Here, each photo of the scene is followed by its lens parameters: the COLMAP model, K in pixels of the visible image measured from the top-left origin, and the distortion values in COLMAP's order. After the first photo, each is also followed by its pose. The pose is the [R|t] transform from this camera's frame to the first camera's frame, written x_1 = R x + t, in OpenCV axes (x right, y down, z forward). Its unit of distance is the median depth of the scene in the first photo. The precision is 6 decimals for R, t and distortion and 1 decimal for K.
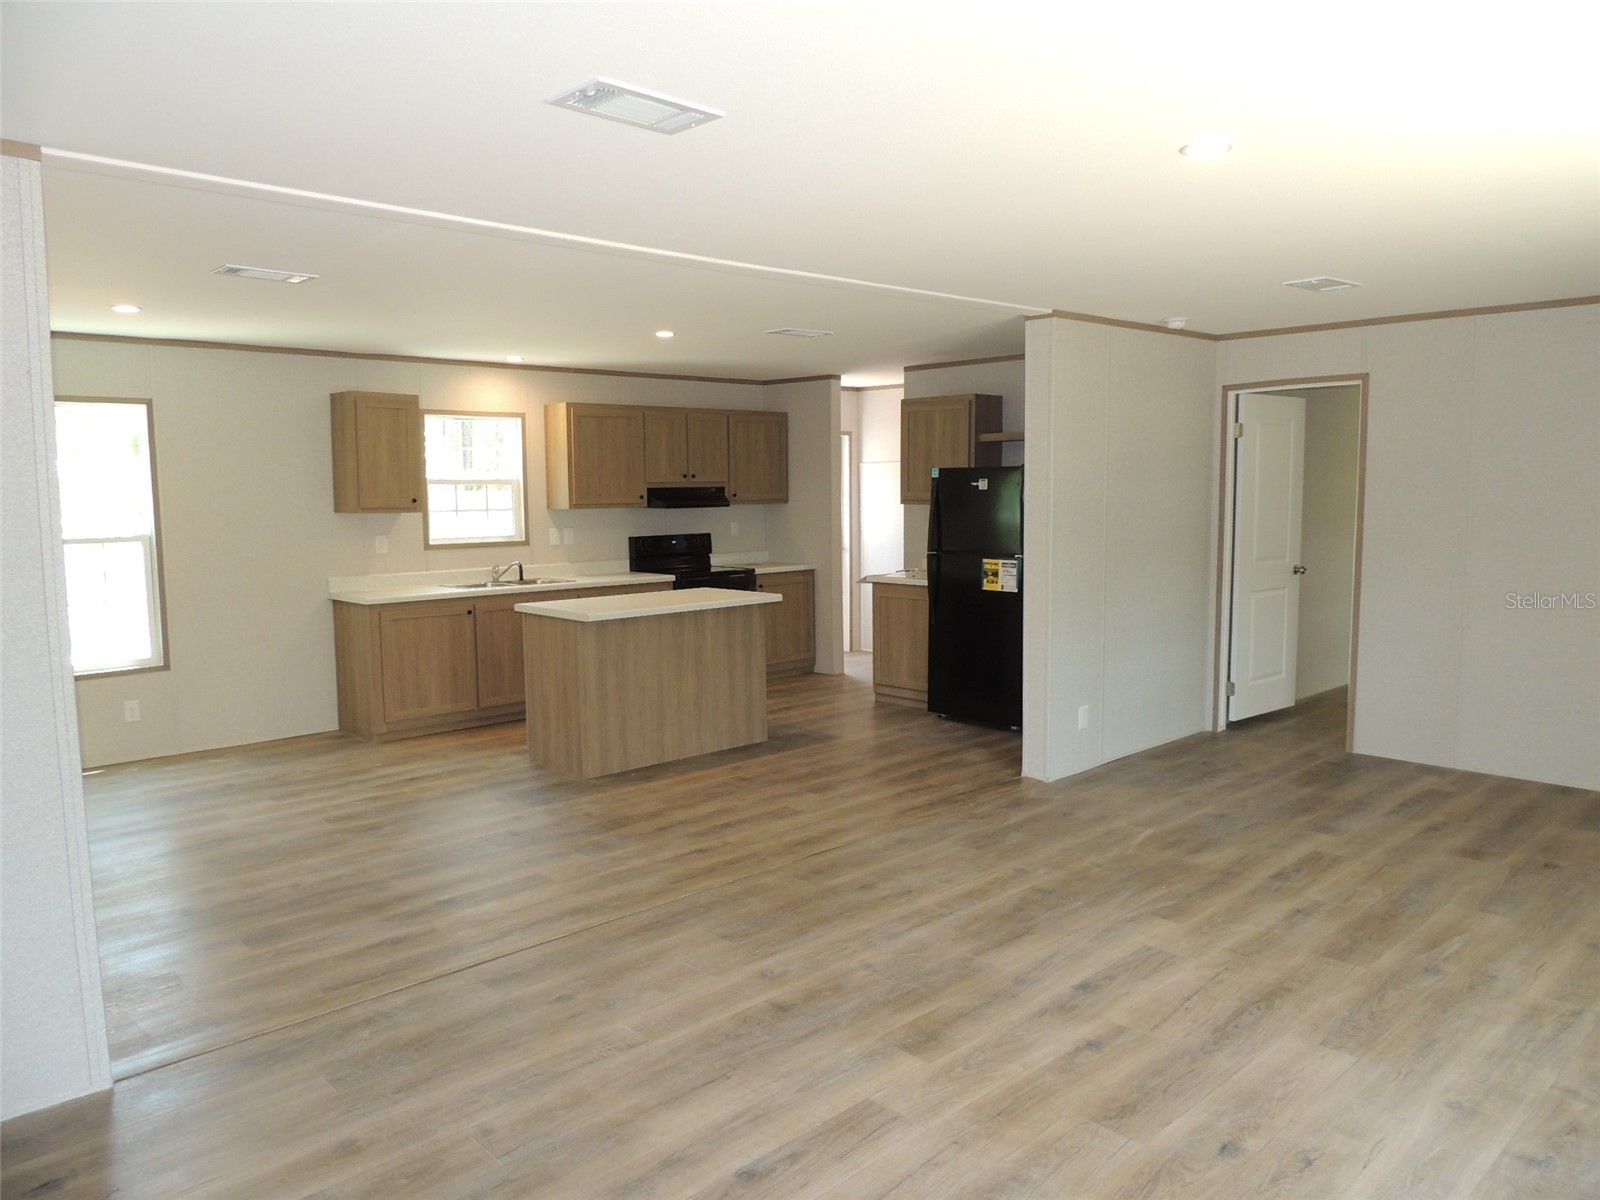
lens RADIAL K [[1136.1, 0, 814.4], [0, 1136.1, 597.7], [0, 0, 1]] dist [-0.022564, 0.001986]
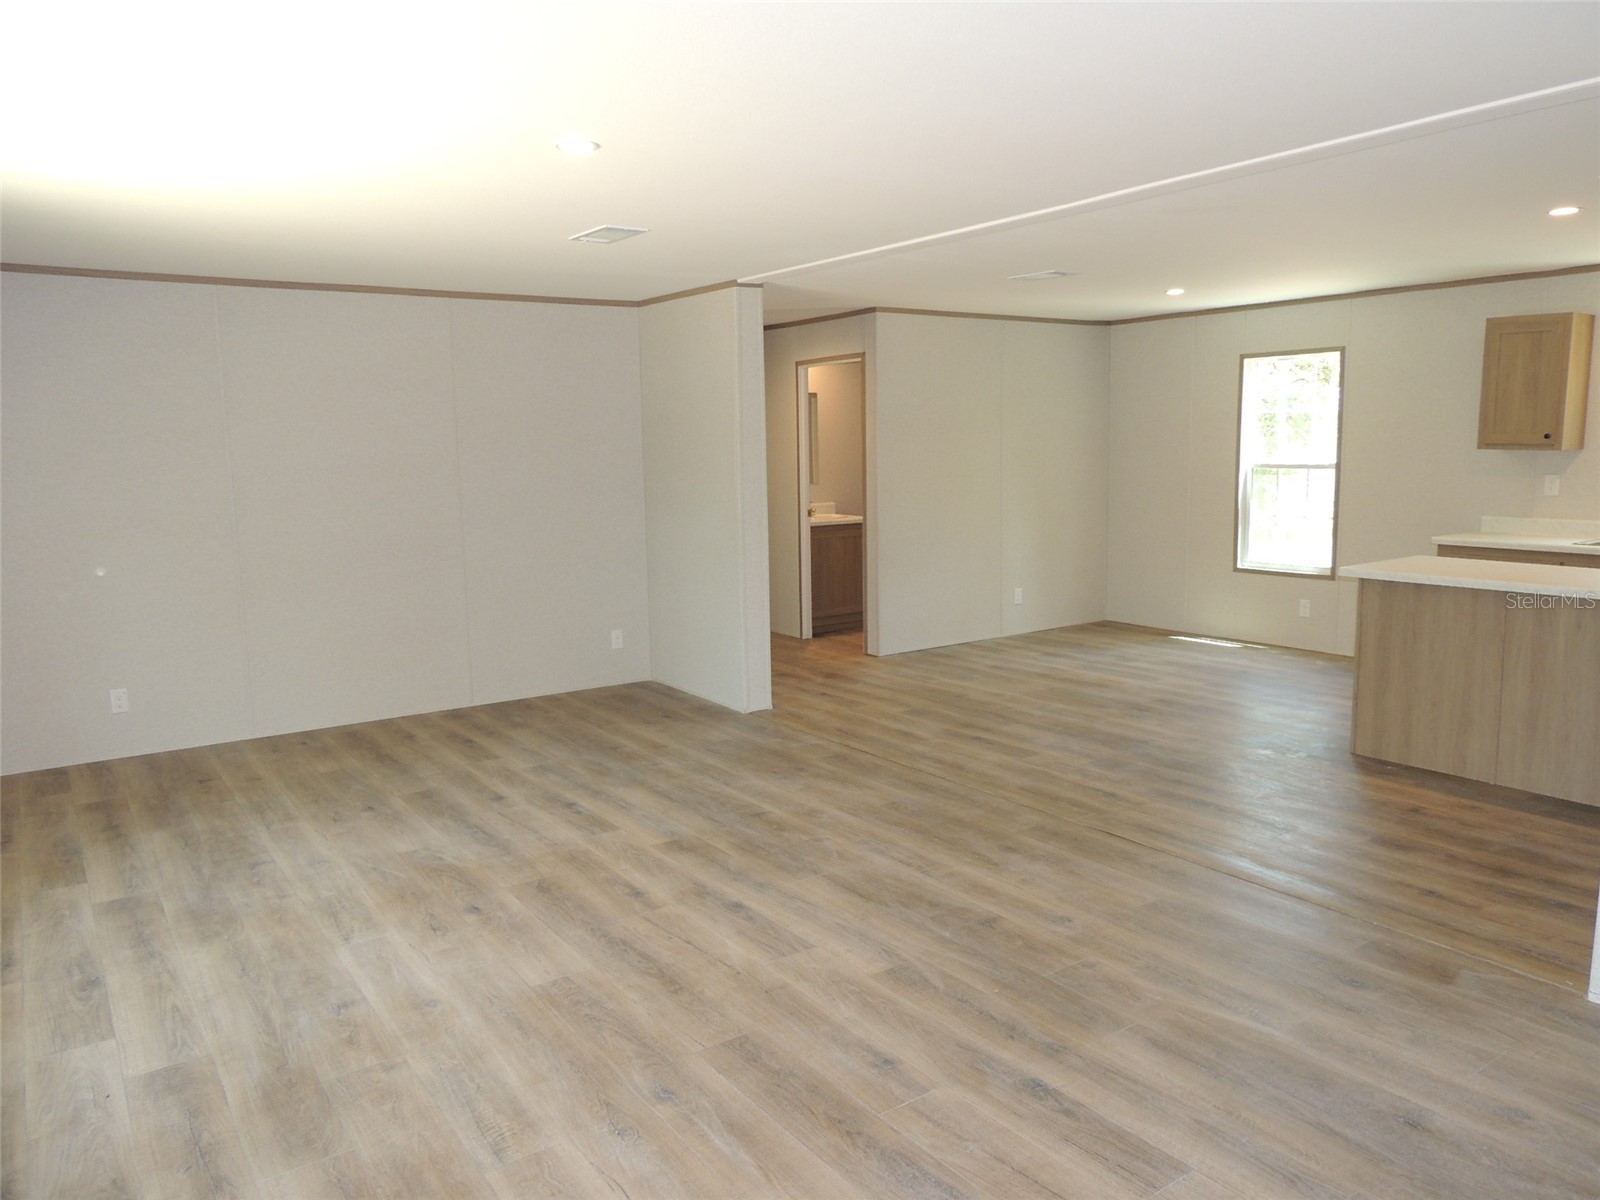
lens RADIAL K [[1136.1, 0, 798.6], [0, 1136.1, 605.0], [0, 0, 1]] dist [-0.022564, 0.001986]
pose [[-0.155977, 0.155207, -0.975491, 0.733407], [-0.075808, 0.982784, 0.168489, -0.073646], [0.984847, 0.100230, -0.141526, 0.699529]]
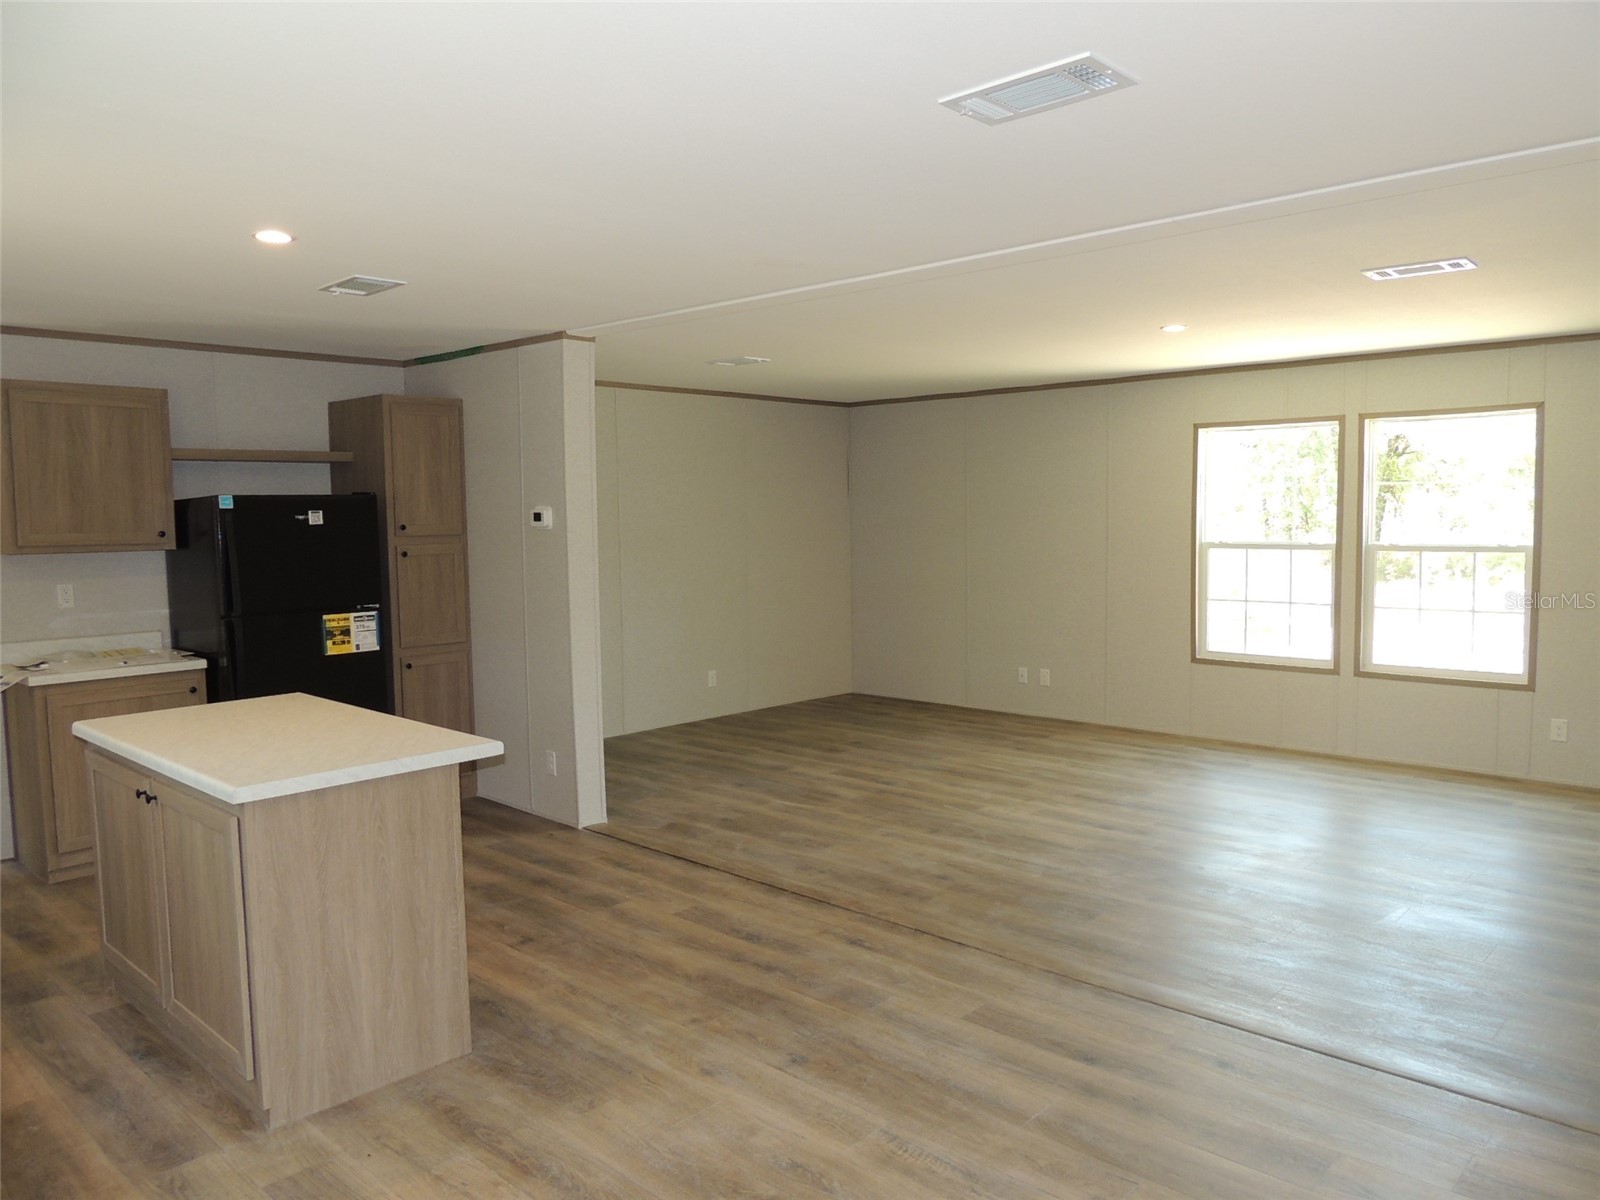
lens RADIAL K [[1136.1, 0, 799.3], [0, 1136.1, 605.0], [0, 0, 1]] dist [-0.022564, 0.001986]
pose [[-0.055110, -0.074105, 0.995727, -0.749909], [0.113905, 0.990265, 0.080003, -0.078470], [-0.991962, 0.117827, -0.046132, 0.861105]]
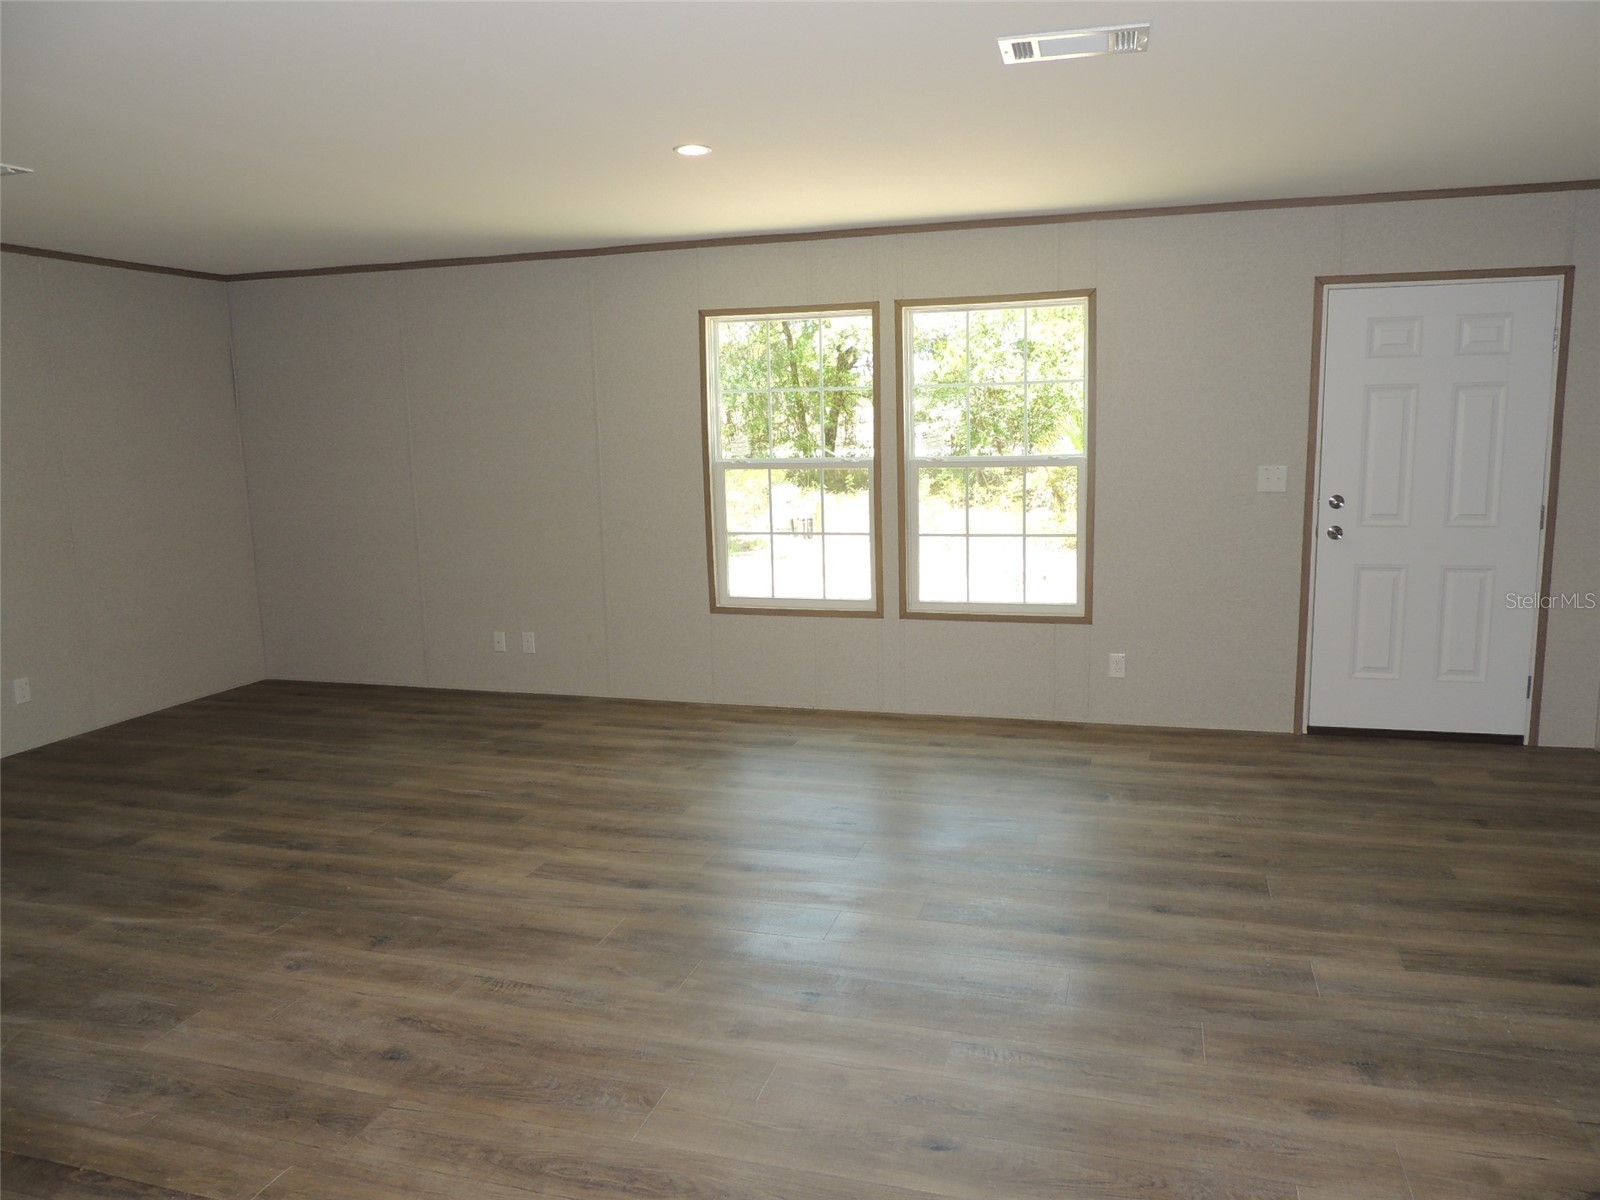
lens RADIAL K [[1136.1, 0, 800.1], [0, 1136.1, 606.7], [0, 0, 1]] dist [-0.022564, 0.001986]
pose [[-0.494303, -0.123302, 0.860501, -0.431428], [0.114597, 0.972007, 0.205109, -0.068994], [-0.861703, 0.199997, -0.466336, 0.780563]]
